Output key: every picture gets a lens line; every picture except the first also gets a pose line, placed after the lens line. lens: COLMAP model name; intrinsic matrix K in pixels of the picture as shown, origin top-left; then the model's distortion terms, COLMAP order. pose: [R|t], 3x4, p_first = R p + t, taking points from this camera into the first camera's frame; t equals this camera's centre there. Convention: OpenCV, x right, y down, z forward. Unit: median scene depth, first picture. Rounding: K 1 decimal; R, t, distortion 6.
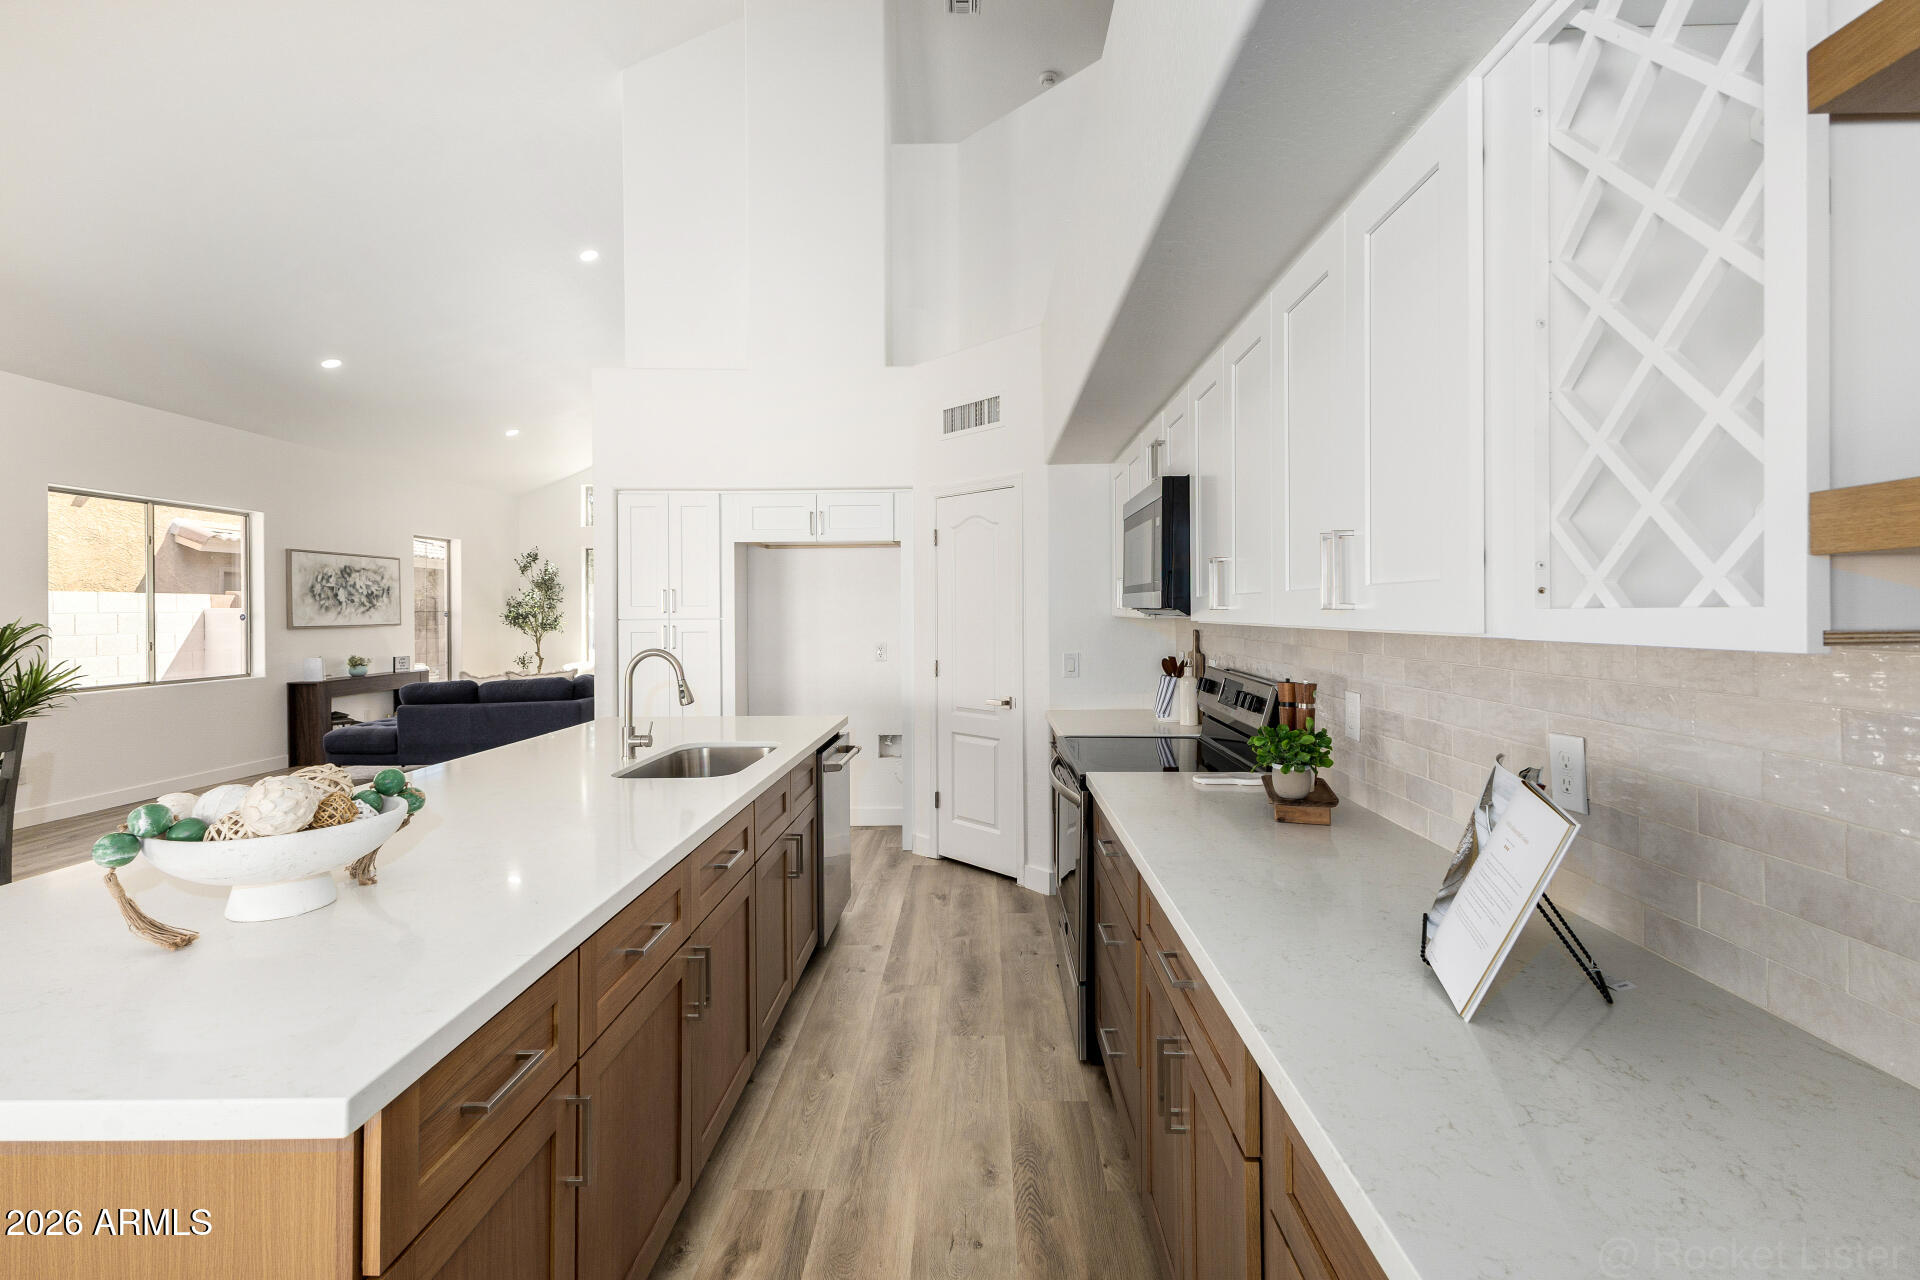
lens RADIAL K [[861.5, 0, 966.6], [0, 861.5, 598.9], [0, 0, 1]] dist [0.020184, -0.000167]
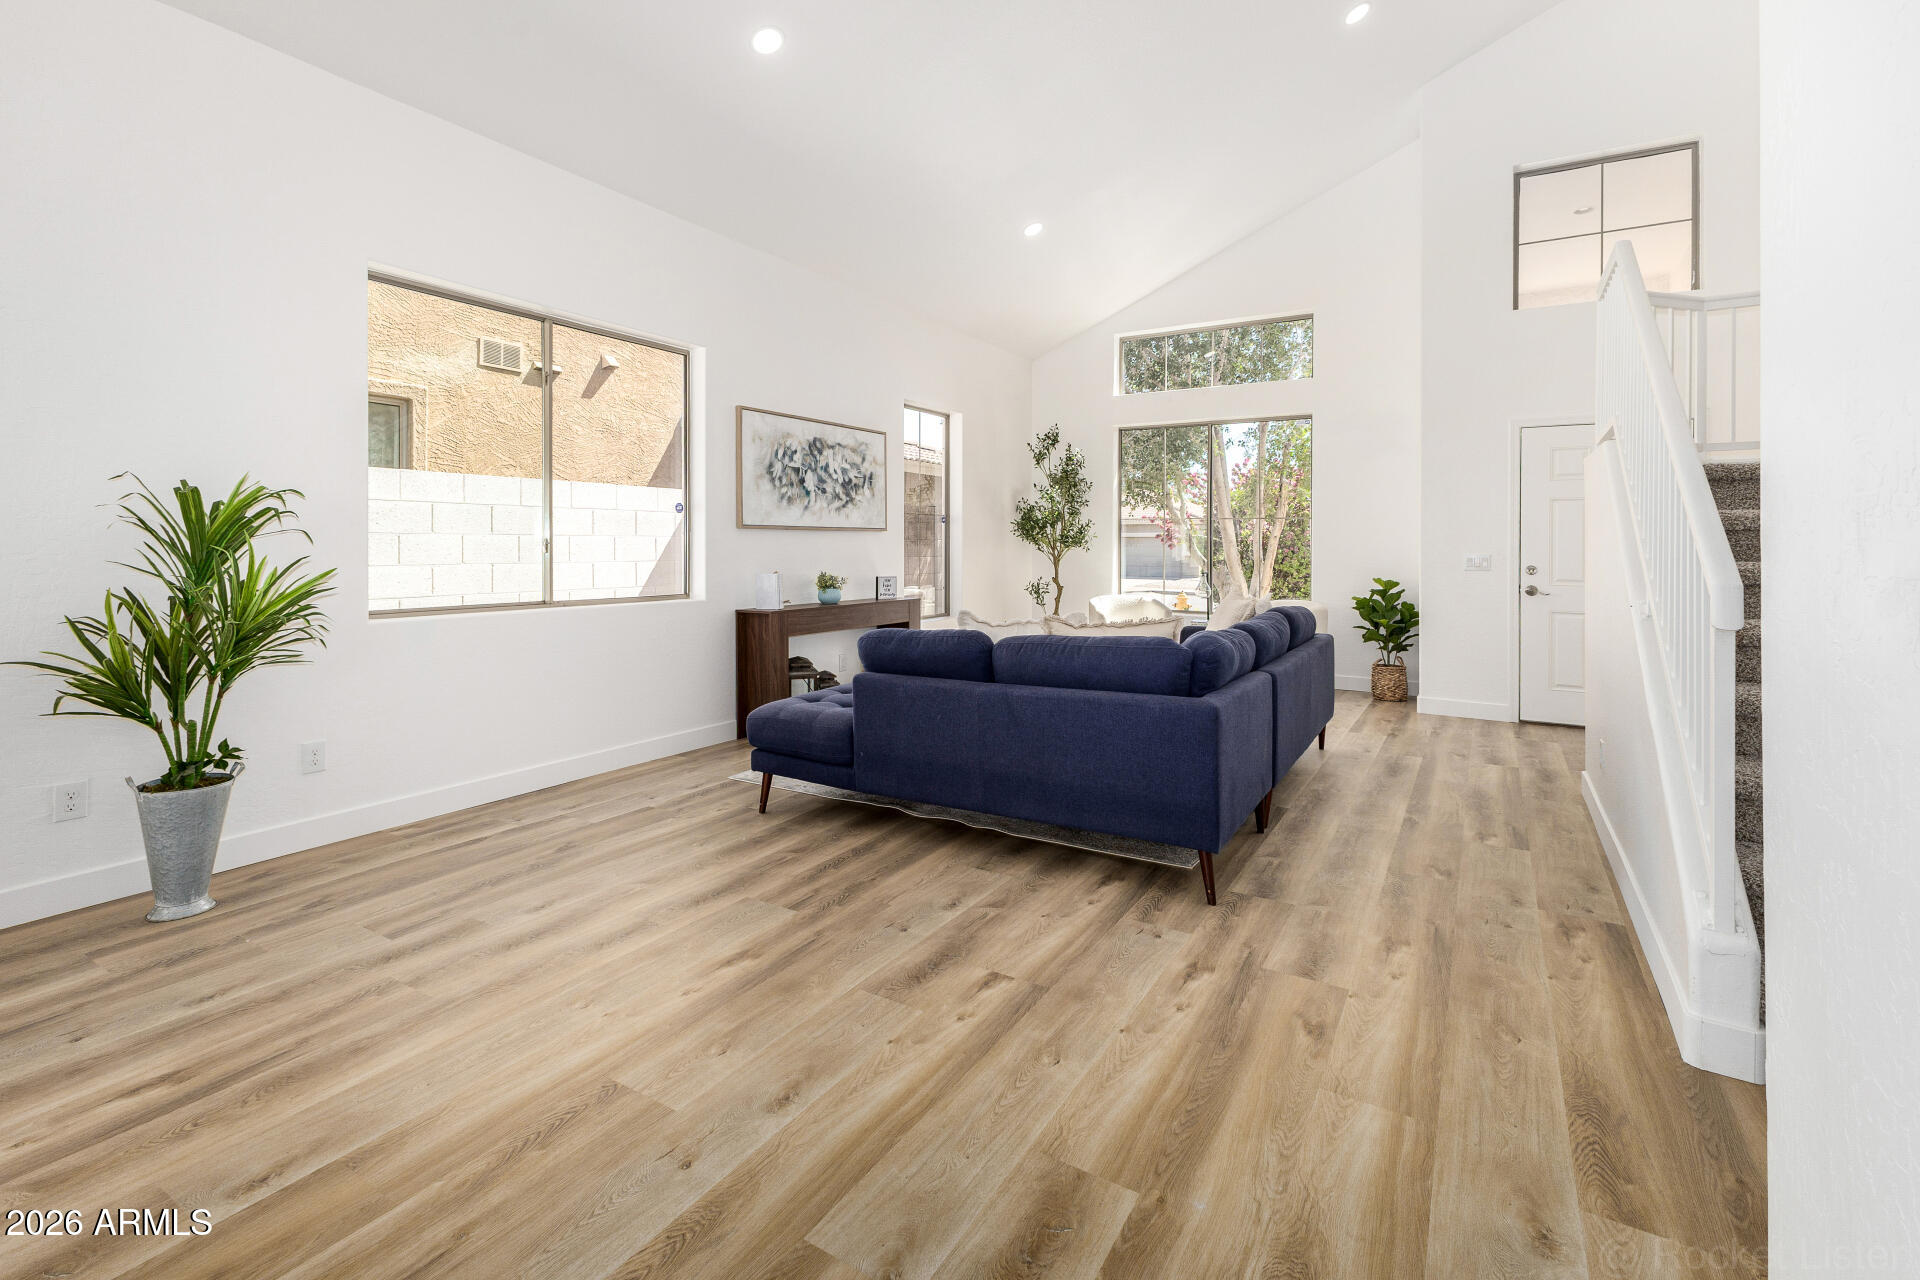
lens RADIAL K [[861.5, 0, 966.6], [0, 861.5, 598.9], [0, 0, 1]] dist [0.020184, -0.000167]
pose [[0.867292, 0.046168, -0.495654, -0.273984], [-0.008323, 0.996896, 0.078293, 0.031921], [0.497730, -0.063777, 0.864984, 0.468720]]
